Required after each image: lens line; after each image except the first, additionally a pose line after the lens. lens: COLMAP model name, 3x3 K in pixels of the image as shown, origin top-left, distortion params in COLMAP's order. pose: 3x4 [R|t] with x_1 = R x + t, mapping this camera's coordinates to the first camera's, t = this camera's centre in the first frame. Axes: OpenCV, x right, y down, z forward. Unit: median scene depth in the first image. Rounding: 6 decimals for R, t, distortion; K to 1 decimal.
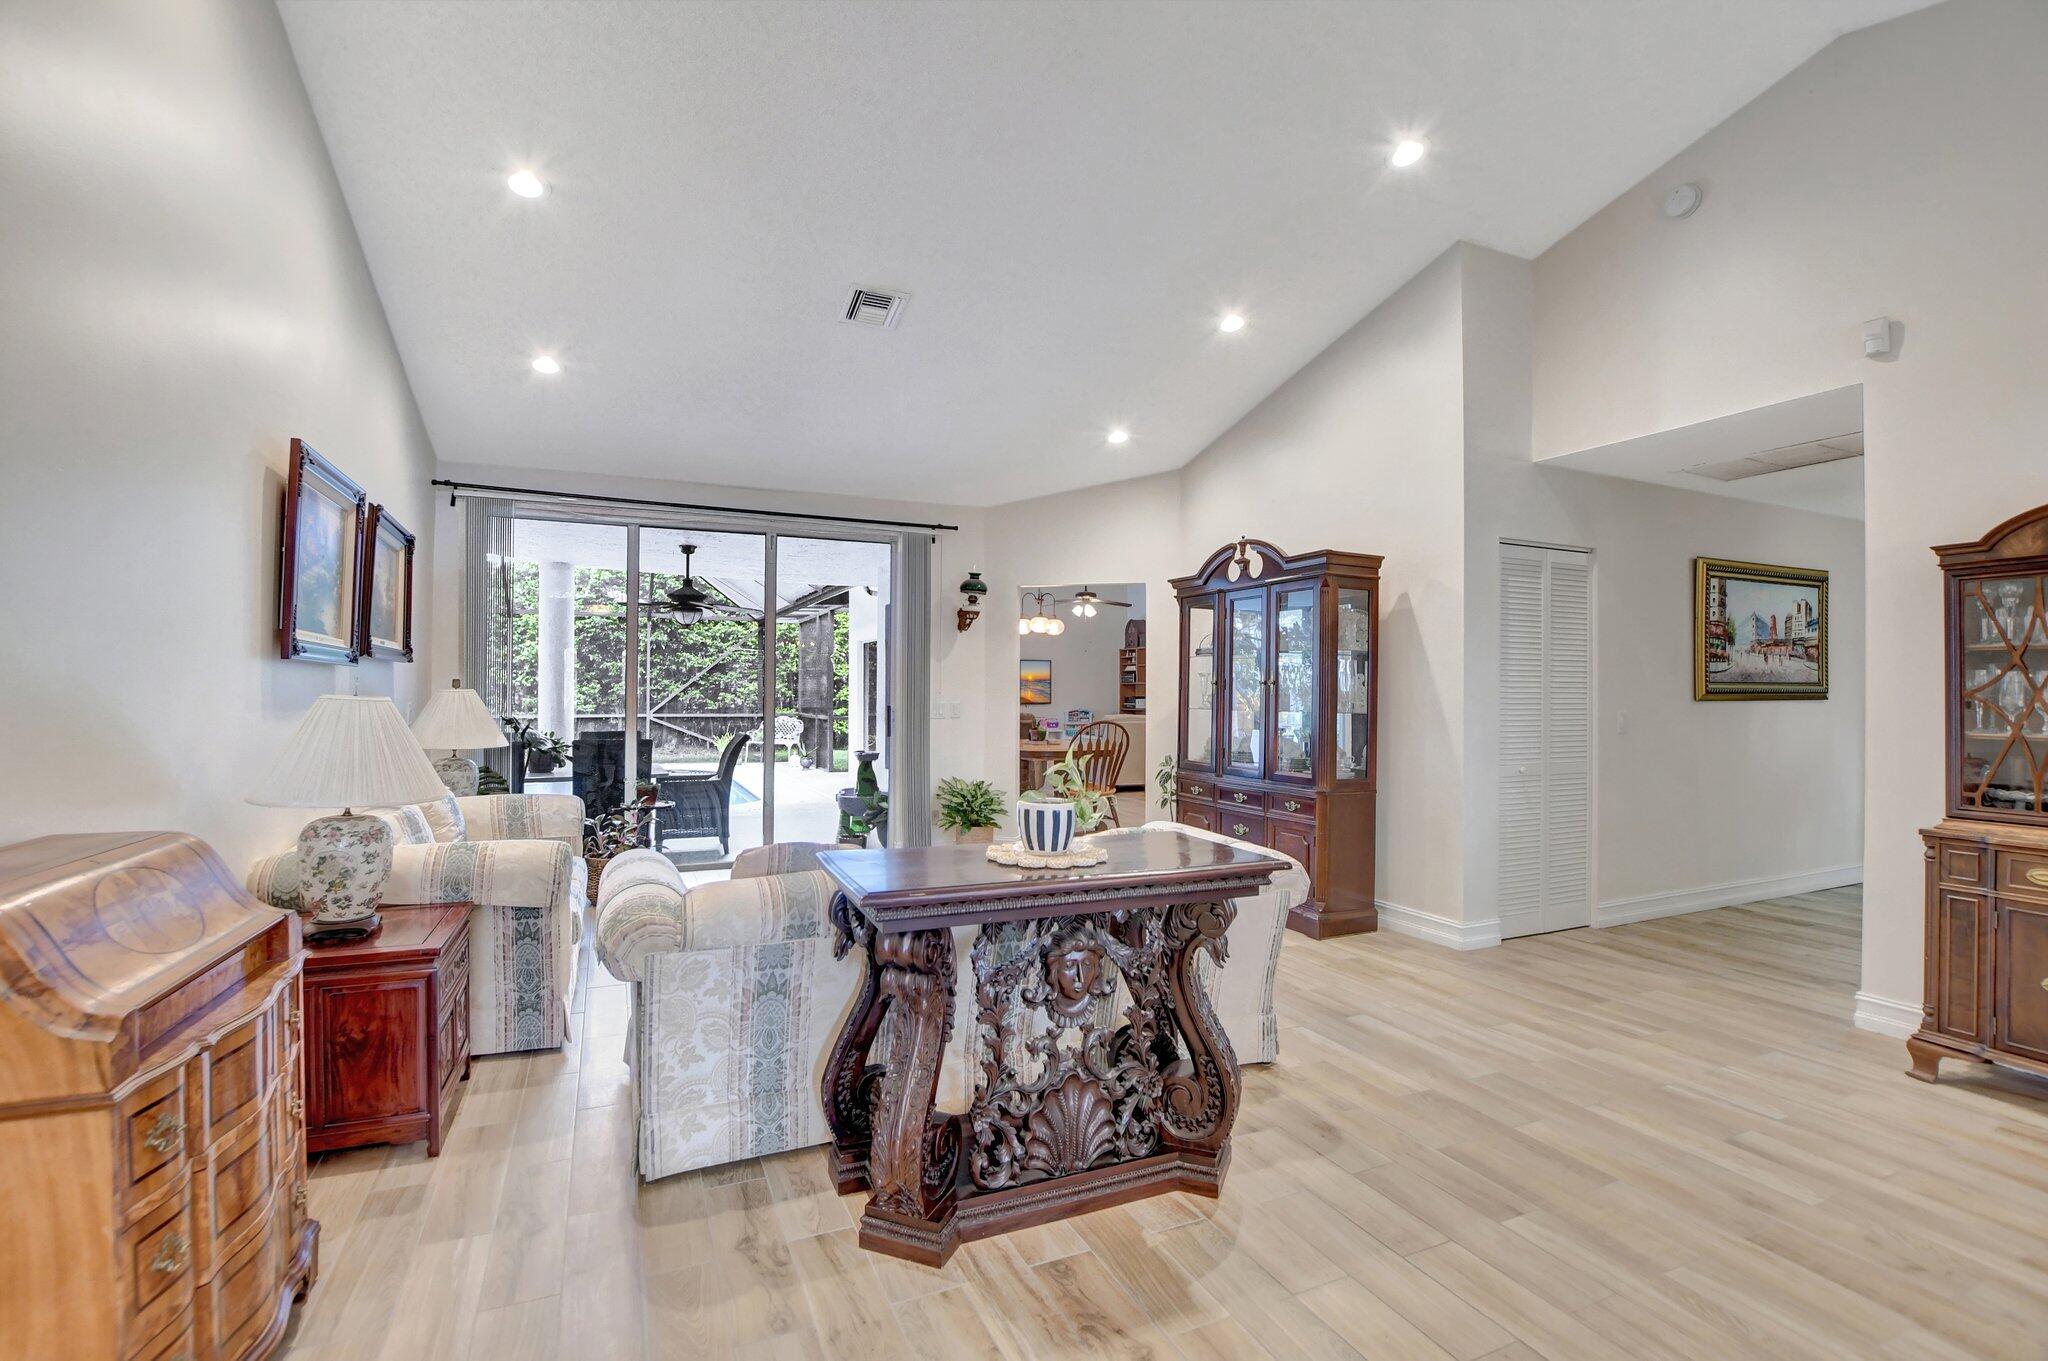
lens RADIAL K [[902.1, 0, 1007.4], [0, 902.1, 685.4], [0, 0, 1]] dist [-0.014554, -0.000314]
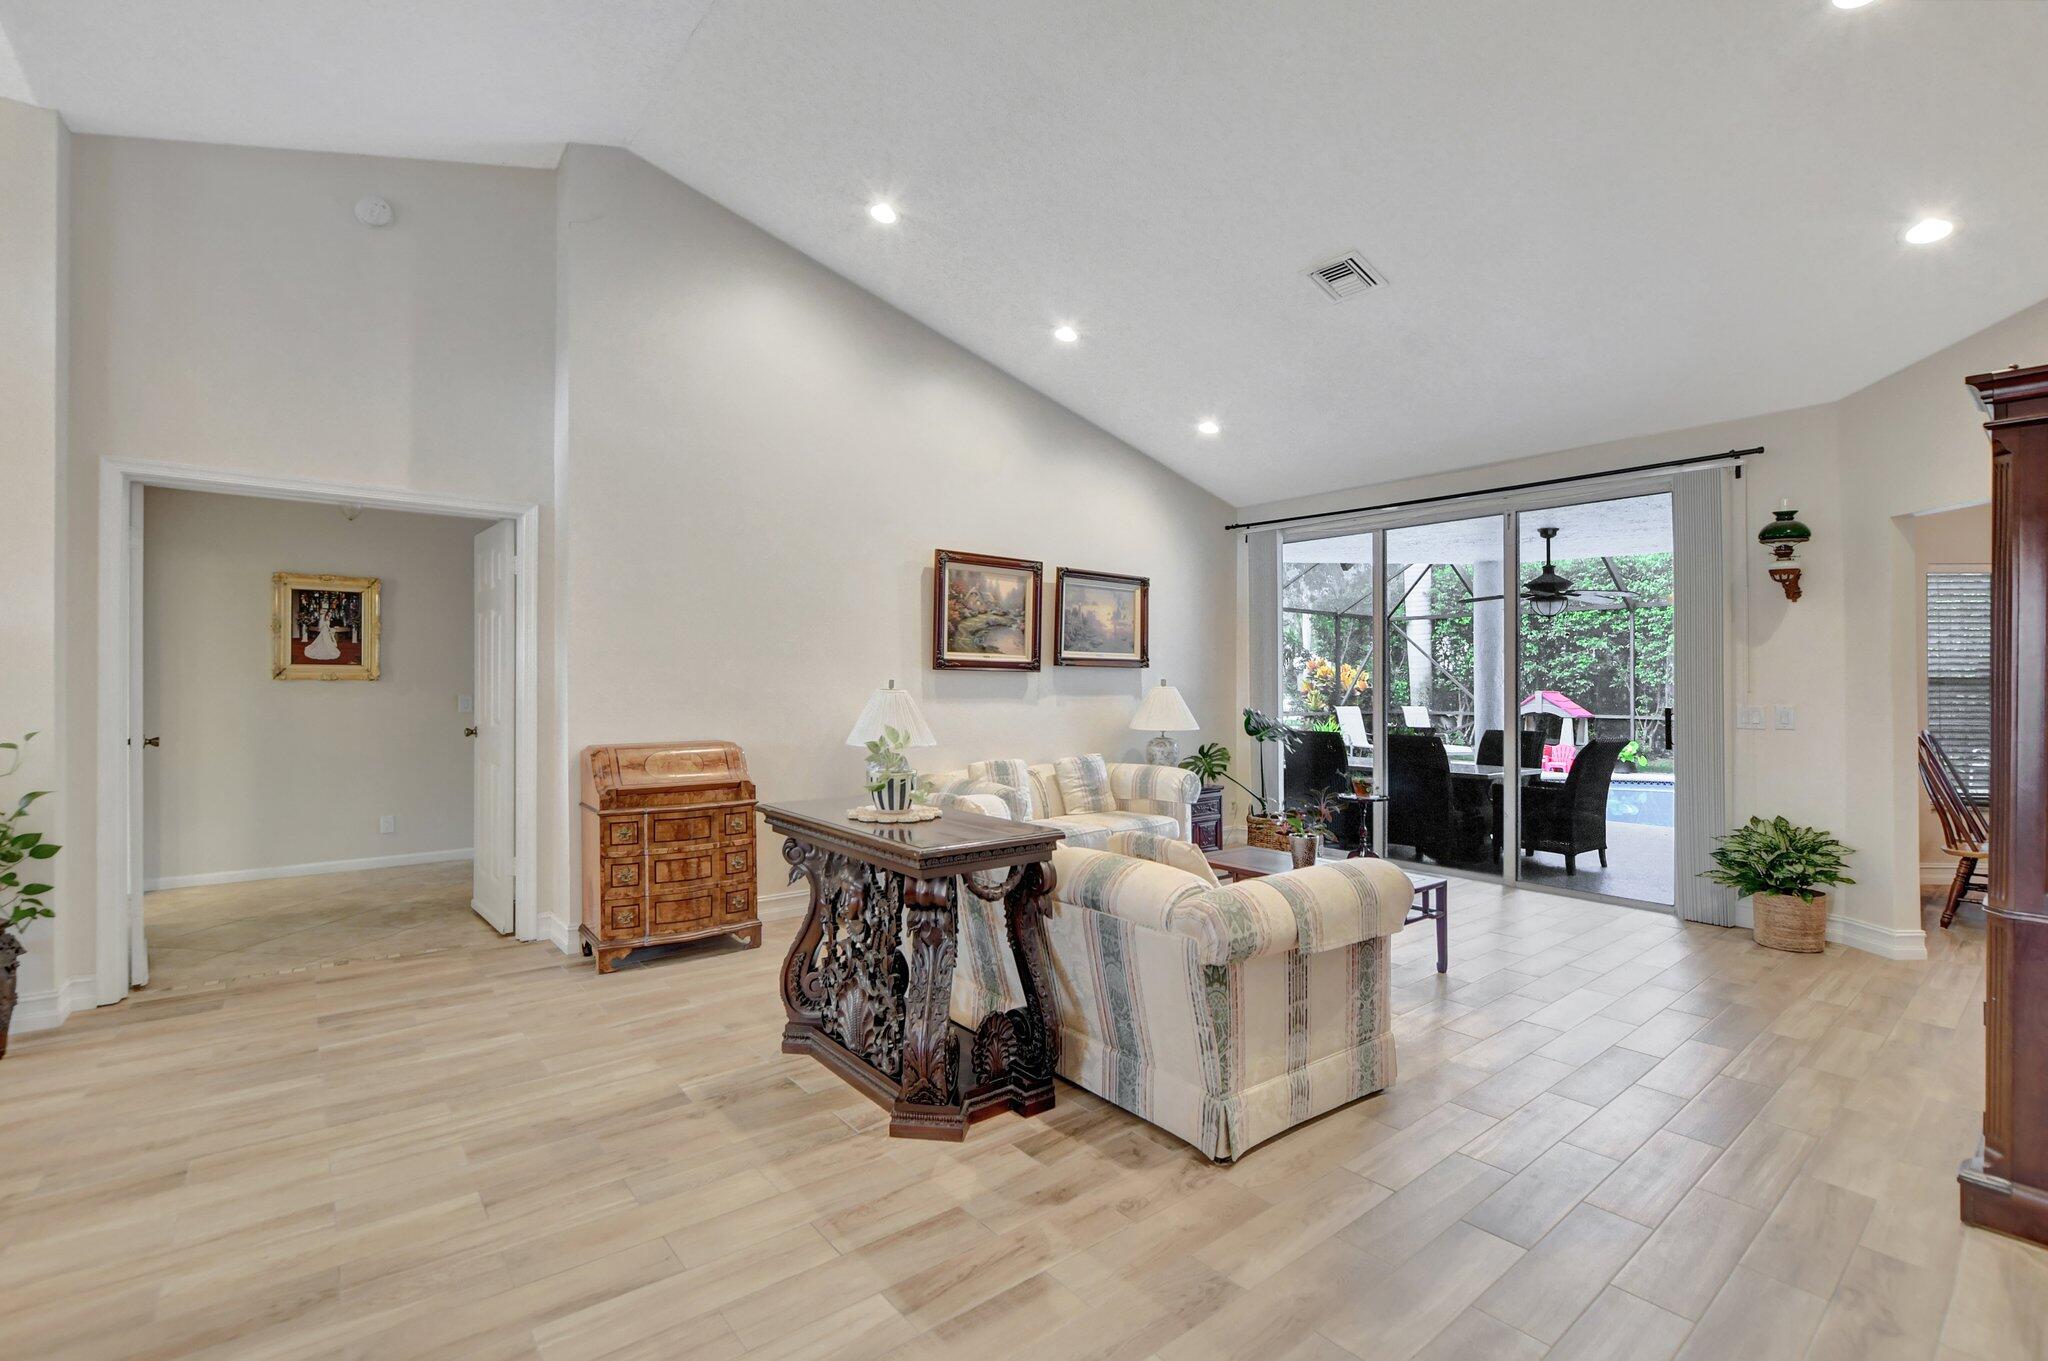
lens RADIAL K [[902.1, 0, 1006.2], [0, 902.1, 682.9], [0, 0, 1]] dist [-0.014554, -0.000314]
pose [[0.267281, -0.004037, -0.963610, 0.461352], [0.003570, 0.999989, -0.003199, 0.001808], [0.963612, -0.002585, 0.267292, 0.282504]]
